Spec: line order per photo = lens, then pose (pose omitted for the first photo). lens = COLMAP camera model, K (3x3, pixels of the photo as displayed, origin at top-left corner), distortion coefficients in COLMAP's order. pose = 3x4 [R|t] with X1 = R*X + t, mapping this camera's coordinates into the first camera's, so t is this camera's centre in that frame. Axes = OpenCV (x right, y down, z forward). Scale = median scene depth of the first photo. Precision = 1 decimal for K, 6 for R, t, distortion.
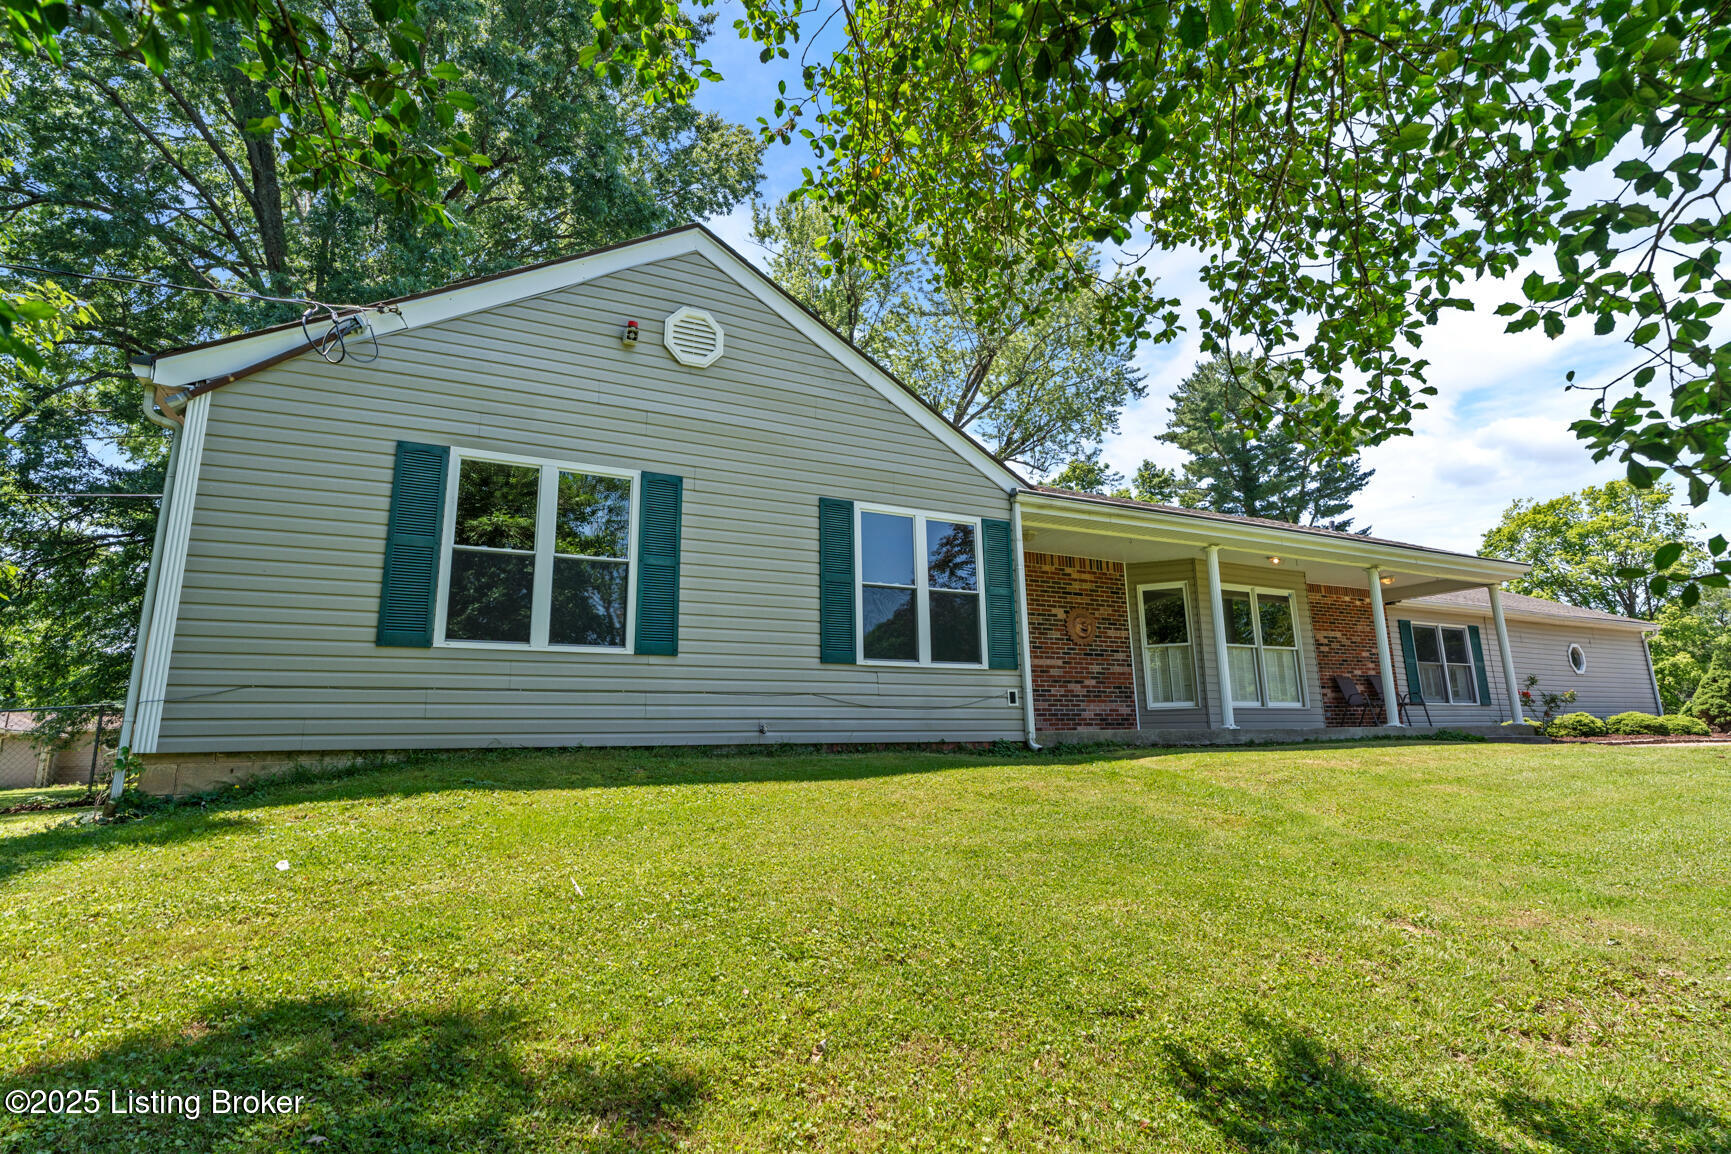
lens RADIAL K [[831.7, 0, 869.8], [0, 831.7, 504.8], [0, 0, 1]] dist [-0.002476, 0.000092]
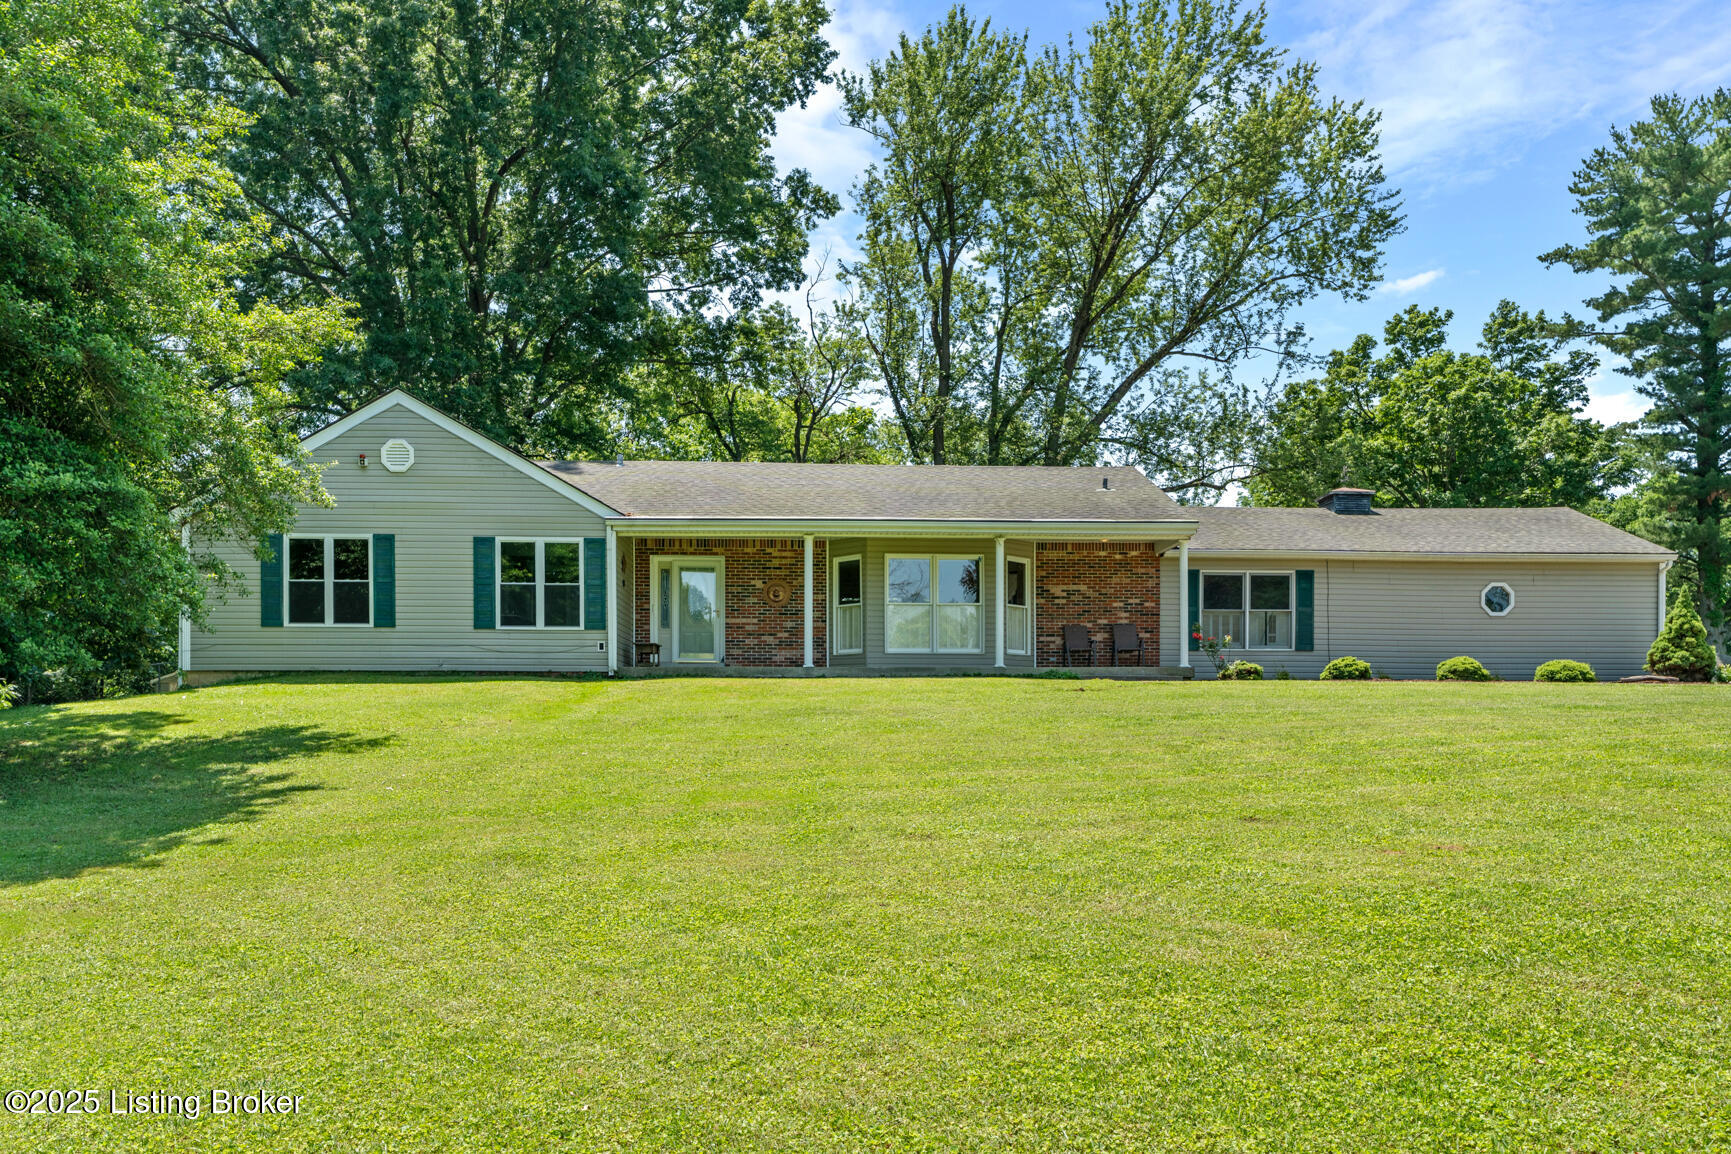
lens RADIAL K [[1276.3, 0, 869.4], [0, 1276.3, 592.2], [0, 0, 1]] dist [-0.011045, -0.000842]
pose [[0.912330, -0.024564, -0.408719, 1.700252], [0.098790, 0.981915, 0.161503, -0.232454], [0.397360, -0.187721, 0.898257, -1.052796]]
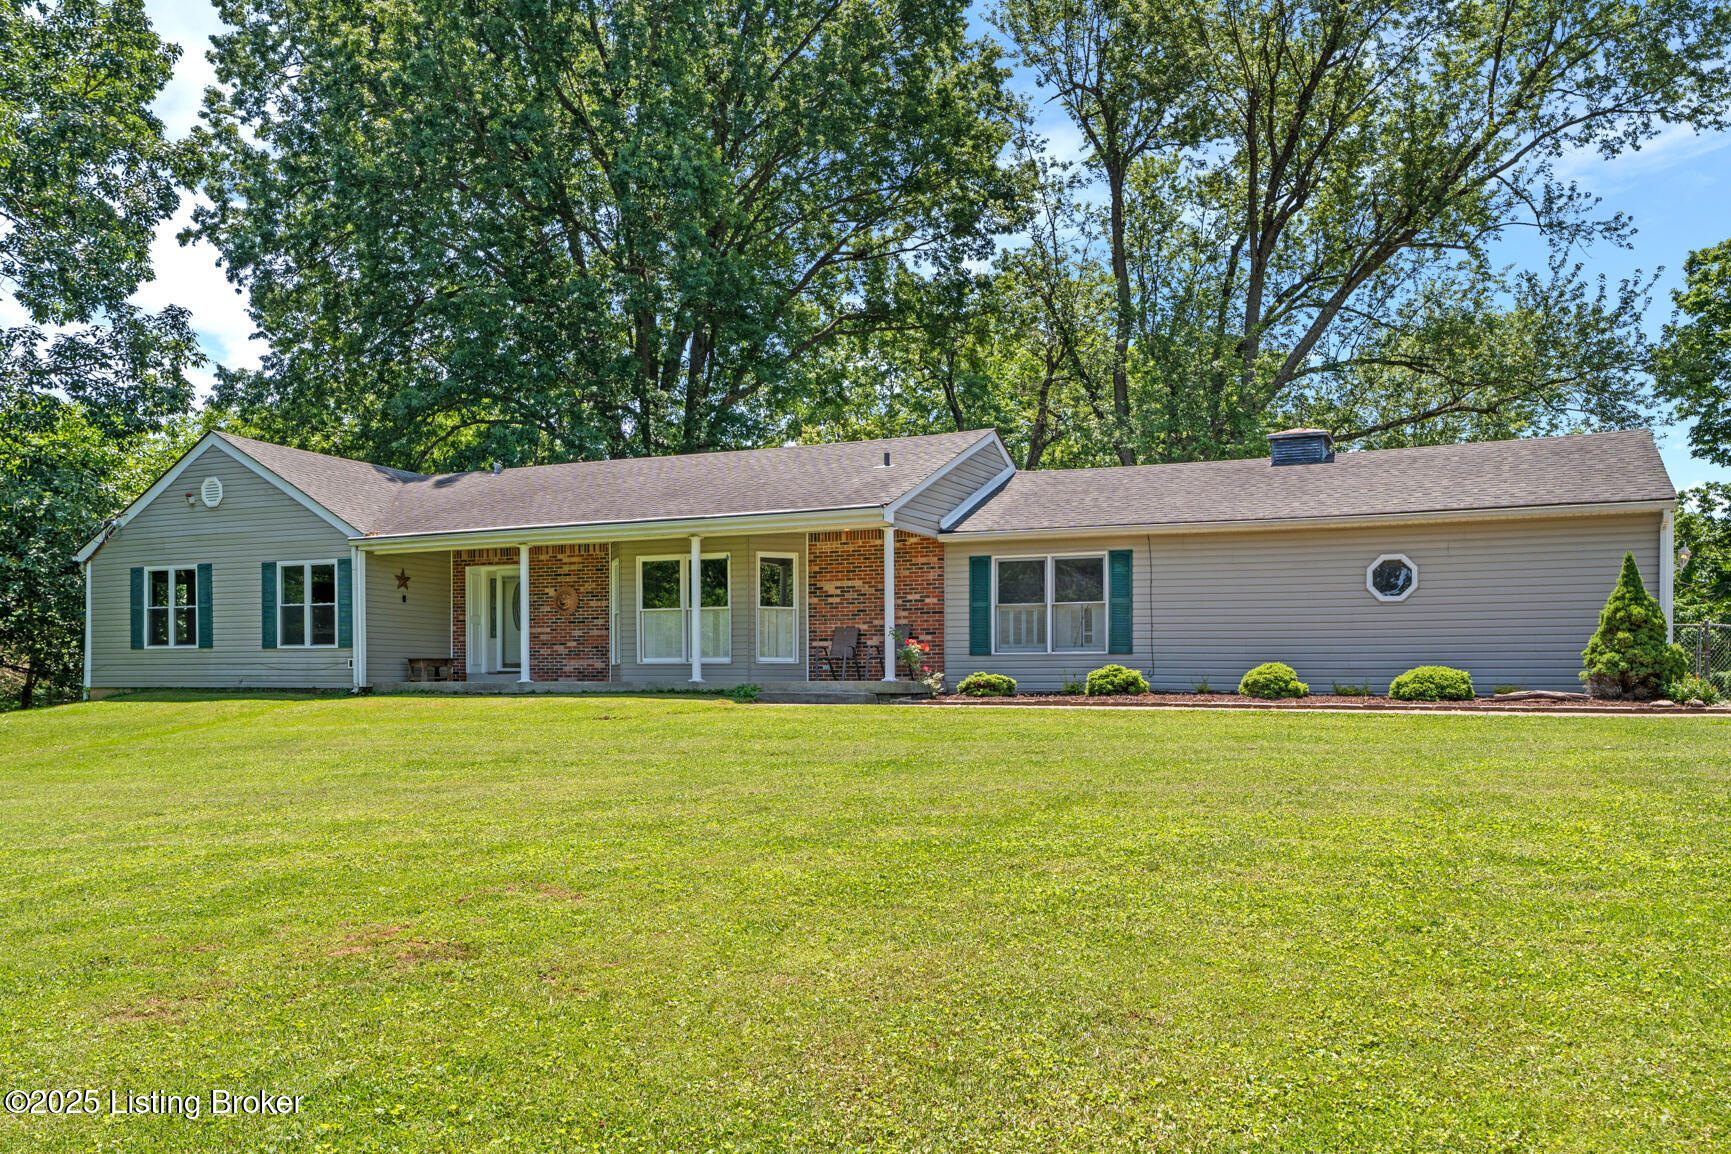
lens RADIAL K [[1341.1, 0, 863.4], [0, 1341.1, 568.1], [0, 0, 1]] dist [-0.000488, -0.003296]
pose [[0.616882, -0.051932, -0.785340, 2.992185], [0.208948, 0.972821, 0.099799, -0.014514], [0.758813, -0.225659, 0.610967, 0.159315]]
